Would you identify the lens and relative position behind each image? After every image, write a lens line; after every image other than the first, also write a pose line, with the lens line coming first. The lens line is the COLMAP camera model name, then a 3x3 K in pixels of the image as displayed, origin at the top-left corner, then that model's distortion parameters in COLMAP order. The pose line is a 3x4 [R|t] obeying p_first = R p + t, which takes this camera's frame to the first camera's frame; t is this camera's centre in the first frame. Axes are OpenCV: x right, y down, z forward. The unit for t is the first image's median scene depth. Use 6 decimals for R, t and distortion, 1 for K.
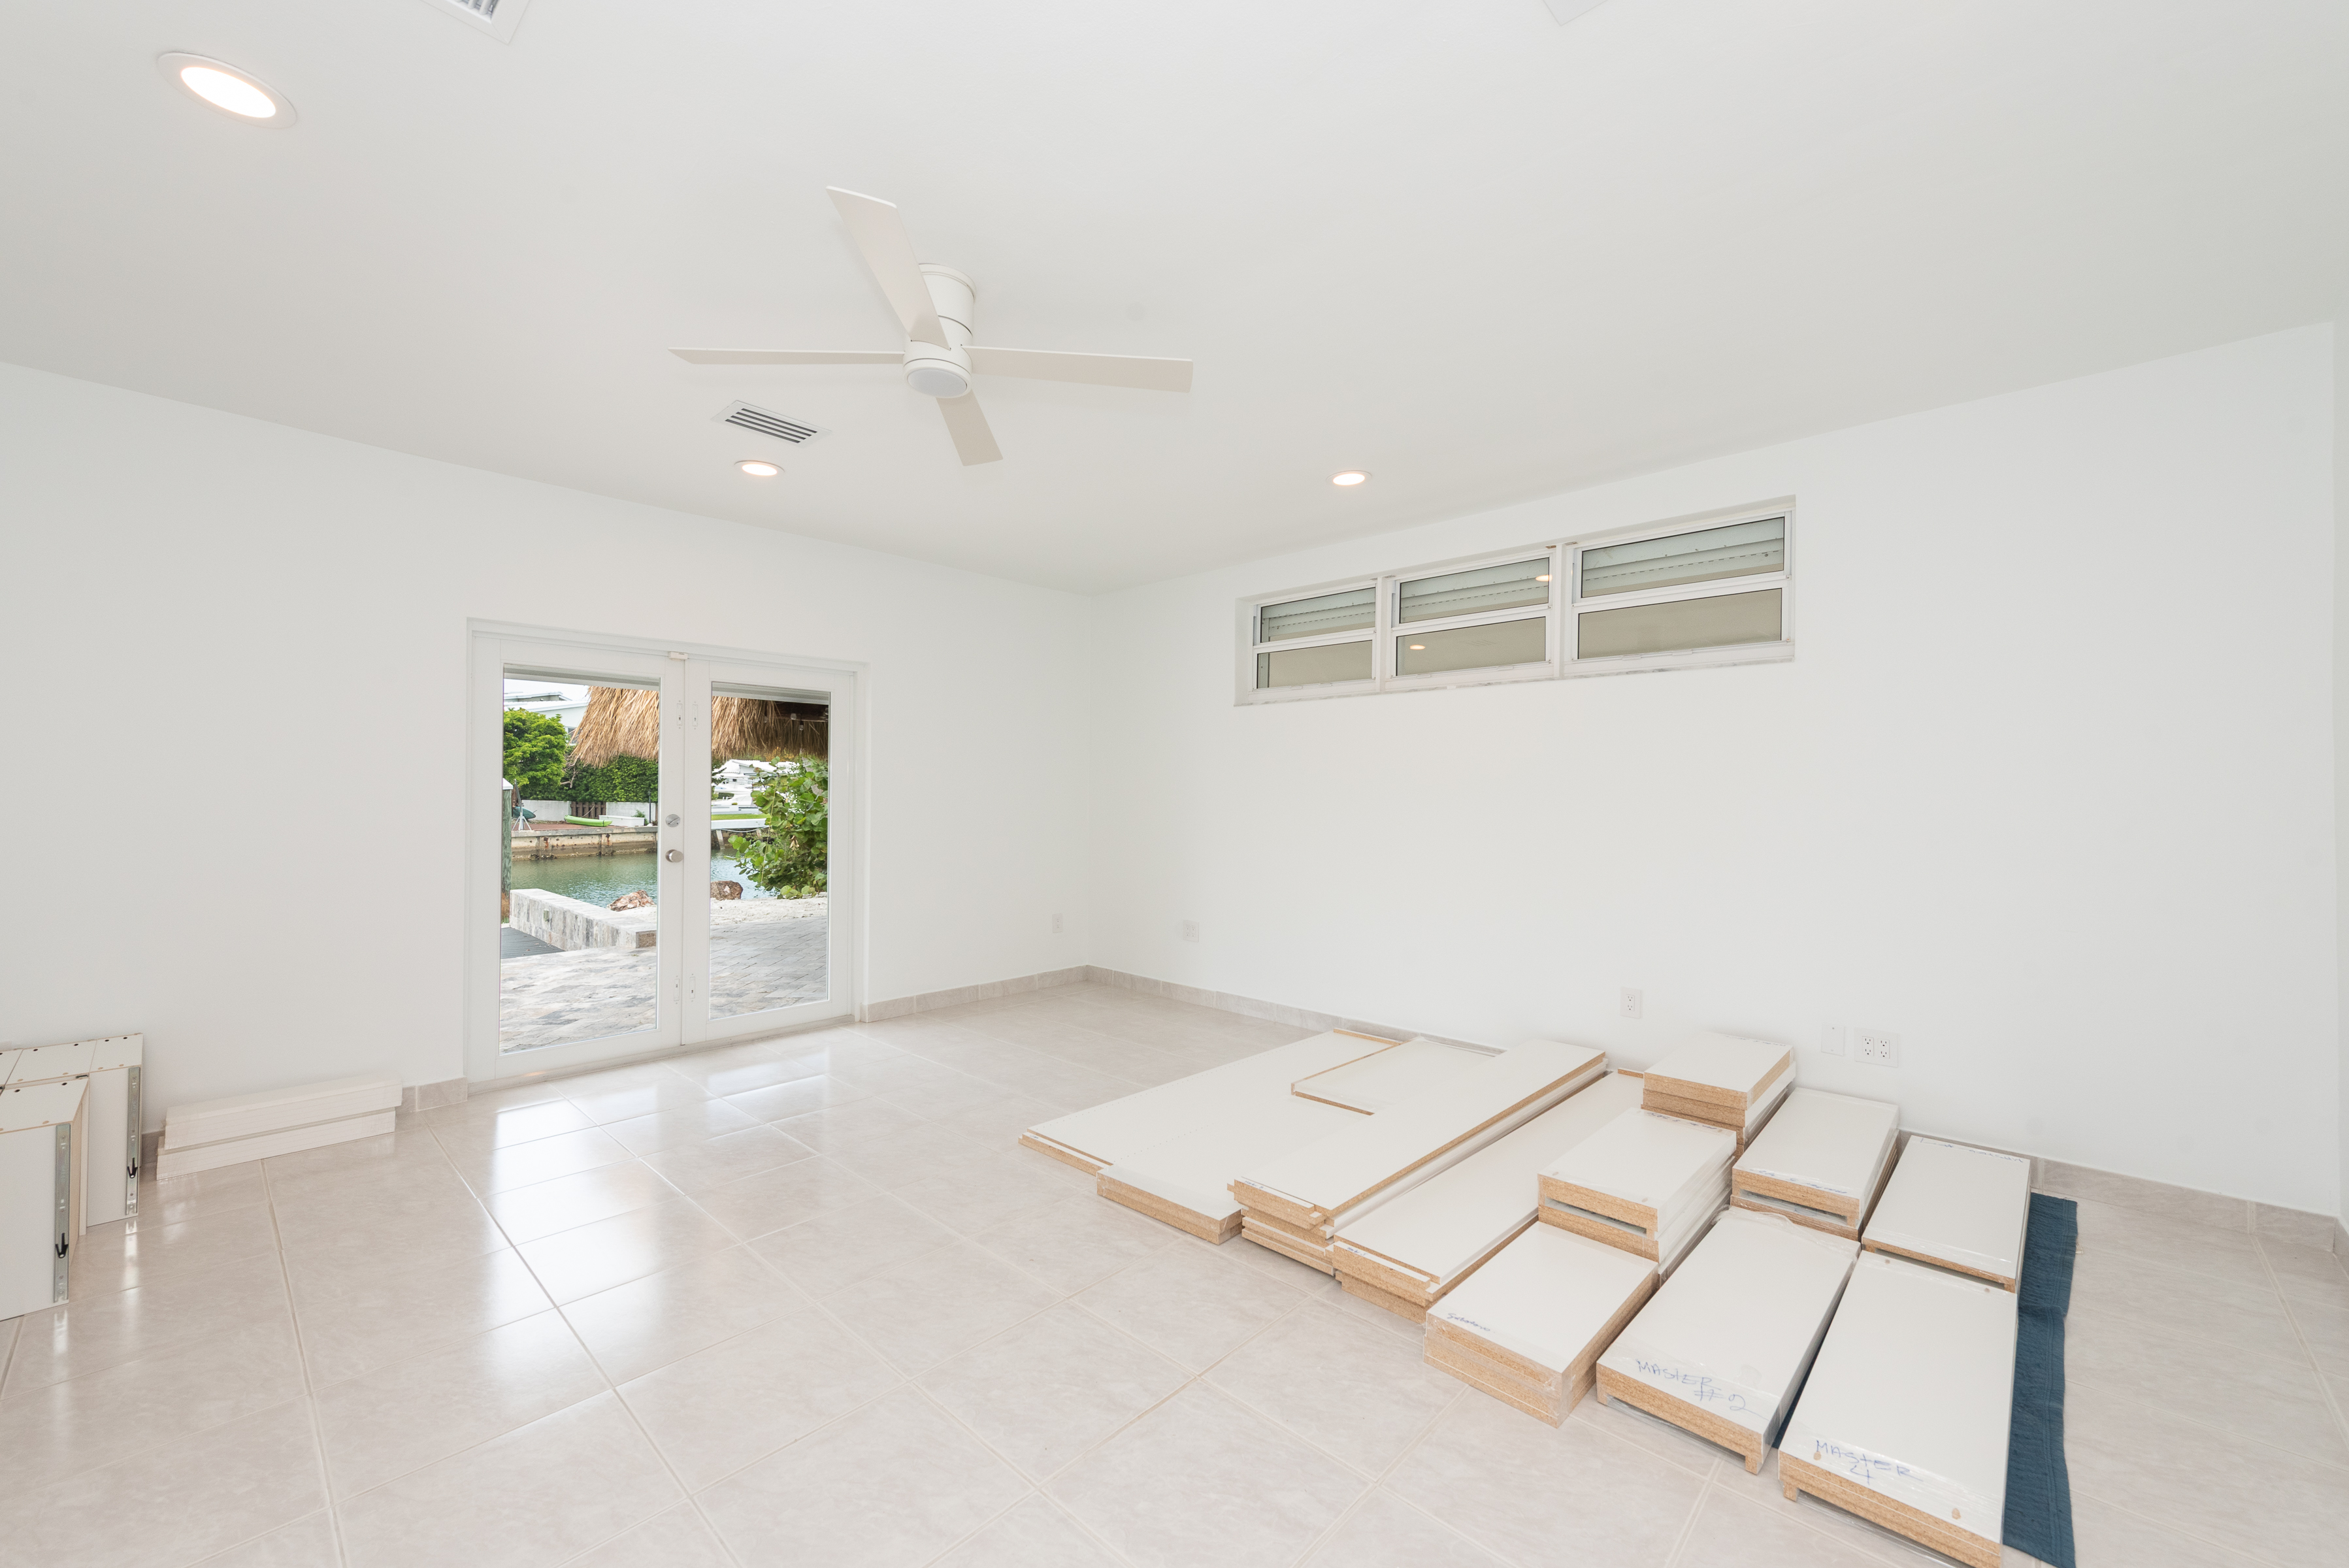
lens RADIAL K [[942.2, 0, 1160.6], [0, 942.2, 791.4], [0, 0, 1]] dist [-0.005710, 0.000503]
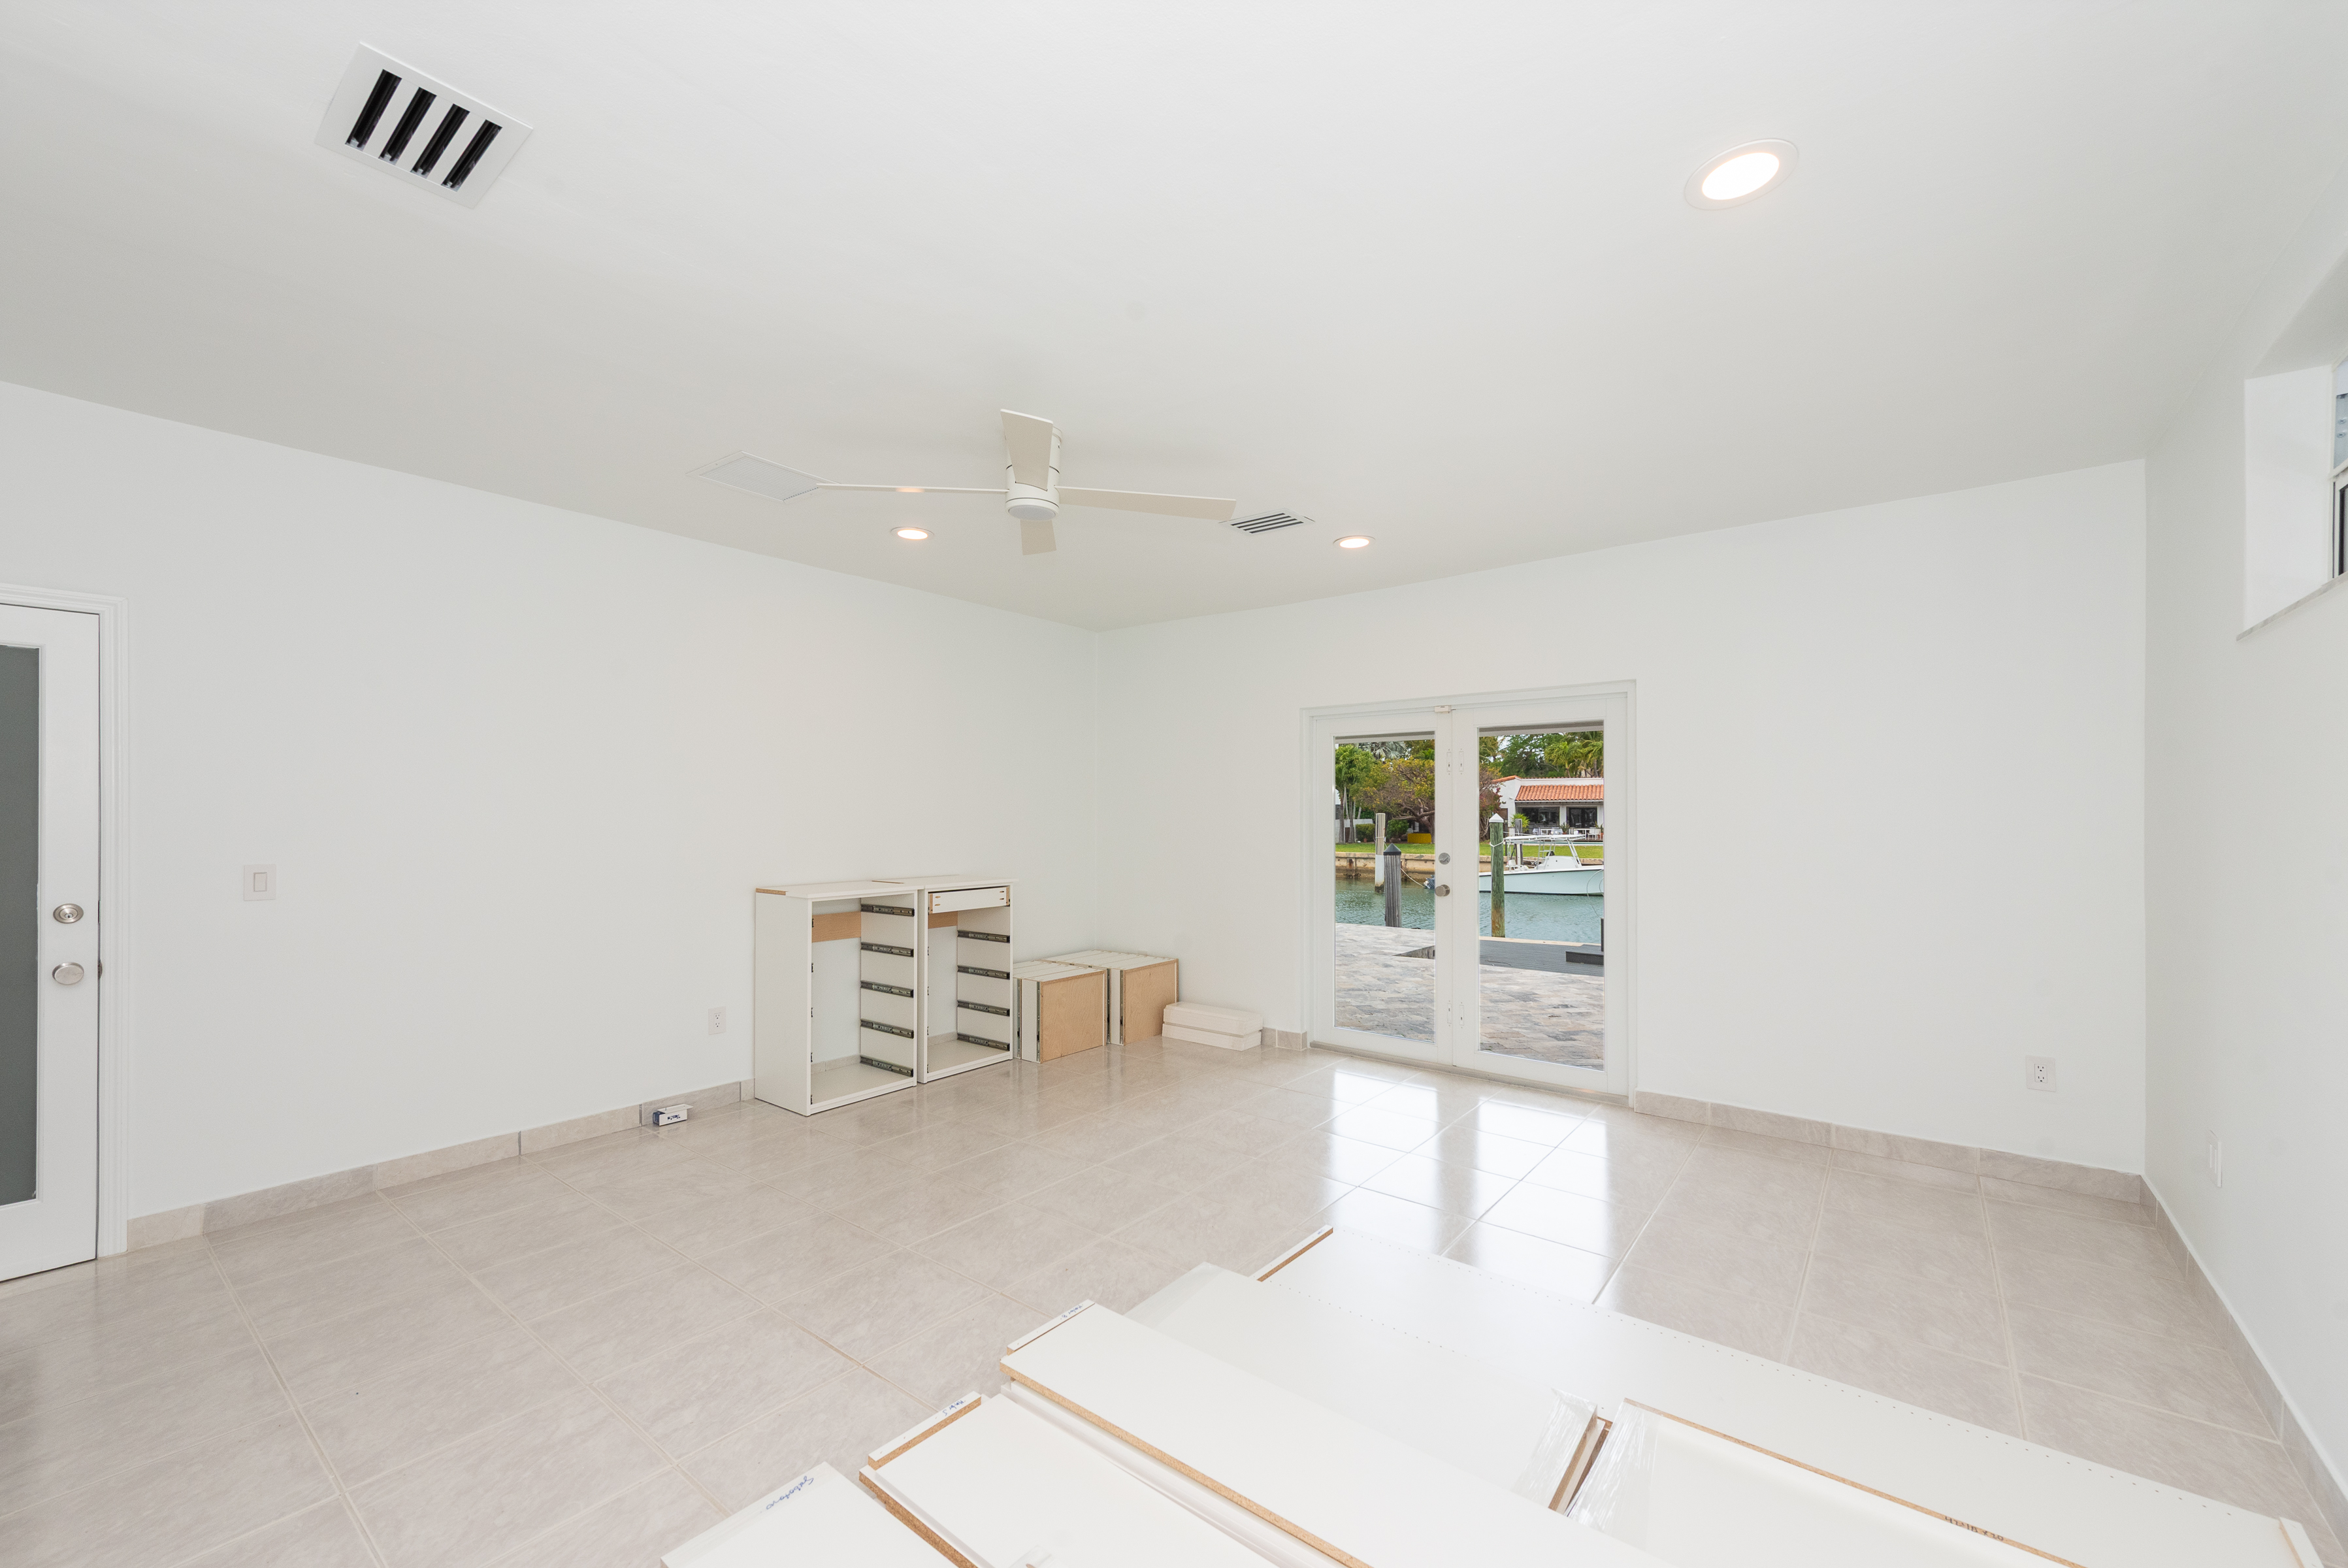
lens RADIAL K [[941.9, 0, 1160.1], [0, 941.9, 791.4], [0, 0, 1]] dist [-0.005710, 0.000503]
pose [[0.064872, -0.035858, -0.997249, 0.555705], [-0.001735, 0.999349, -0.036047, -0.007280], [0.997892, 0.004068, 0.064768, 0.594971]]
